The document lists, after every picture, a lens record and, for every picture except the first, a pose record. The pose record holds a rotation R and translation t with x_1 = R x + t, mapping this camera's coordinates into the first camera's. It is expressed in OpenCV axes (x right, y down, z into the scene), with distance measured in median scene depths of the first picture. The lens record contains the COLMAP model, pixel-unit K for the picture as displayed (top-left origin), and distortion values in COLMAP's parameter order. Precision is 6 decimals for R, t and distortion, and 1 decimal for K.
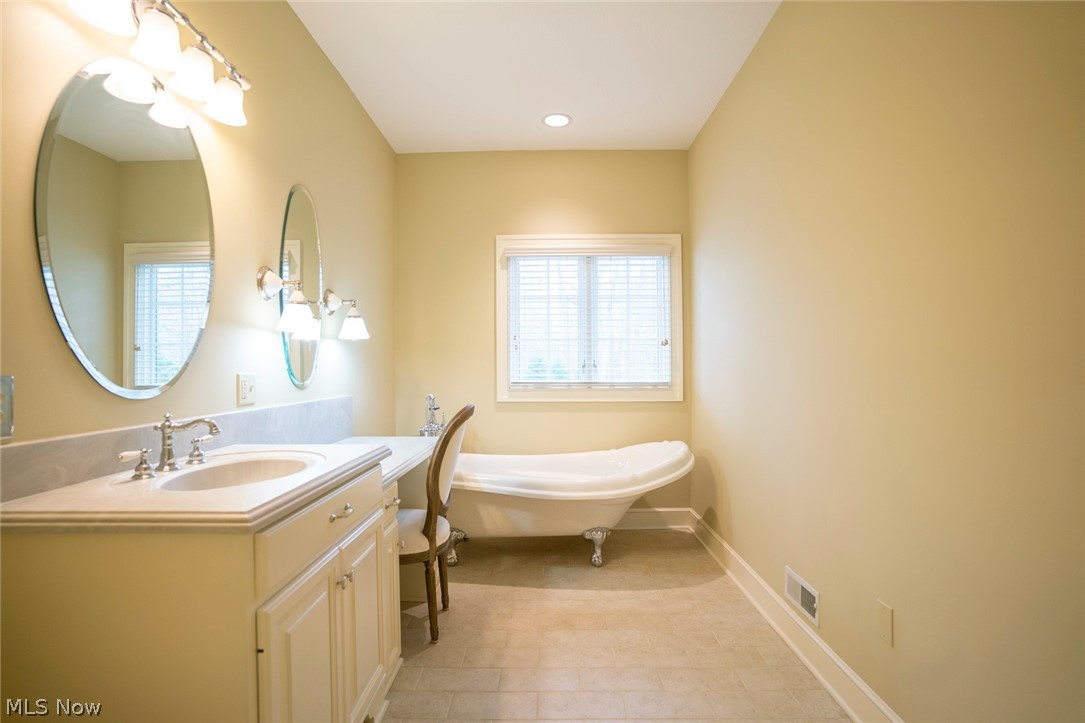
lens RADIAL K [[528.0, 0, 542.5], [0, 528.0, 361.5], [0, 0, 1]] dist [-0.086190, 0.041376]
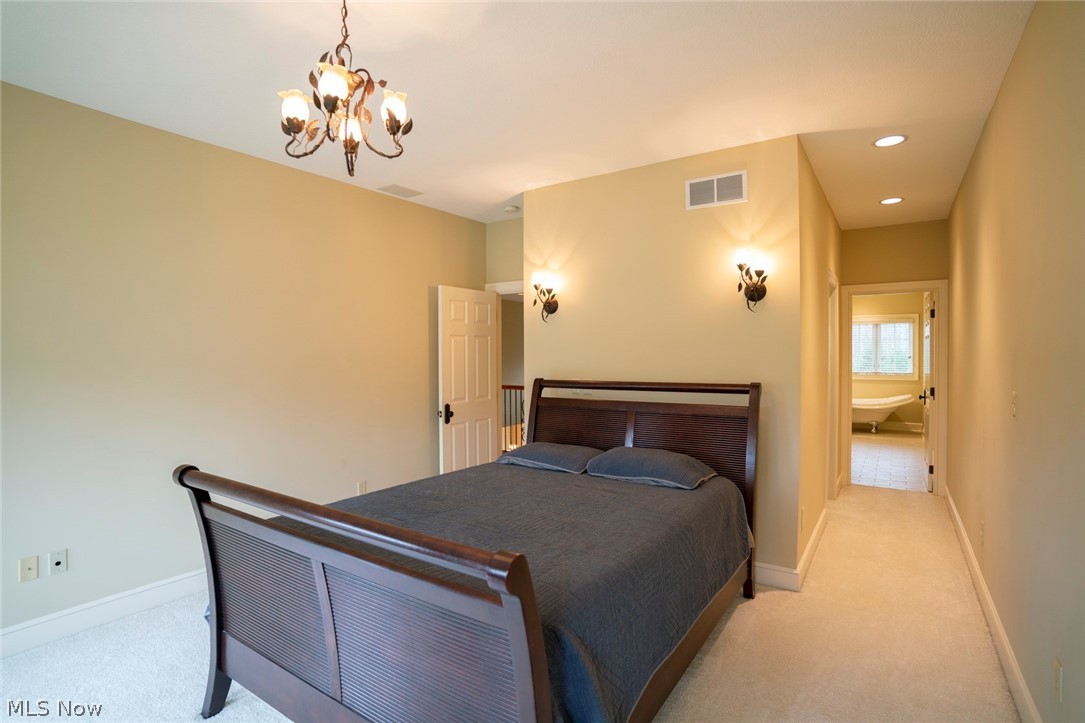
lens RADIAL K [[528.0, 0, 542.5], [0, 528.0, 361.5], [0, 0, 1]] dist [-0.086190, 0.041376]
pose [[0.832445, 0.009637, -0.554024, 0.119342], [-0.008057, 0.999954, 0.005287, -0.014229], [0.554049, 0.000063, 0.832484, -2.028610]]
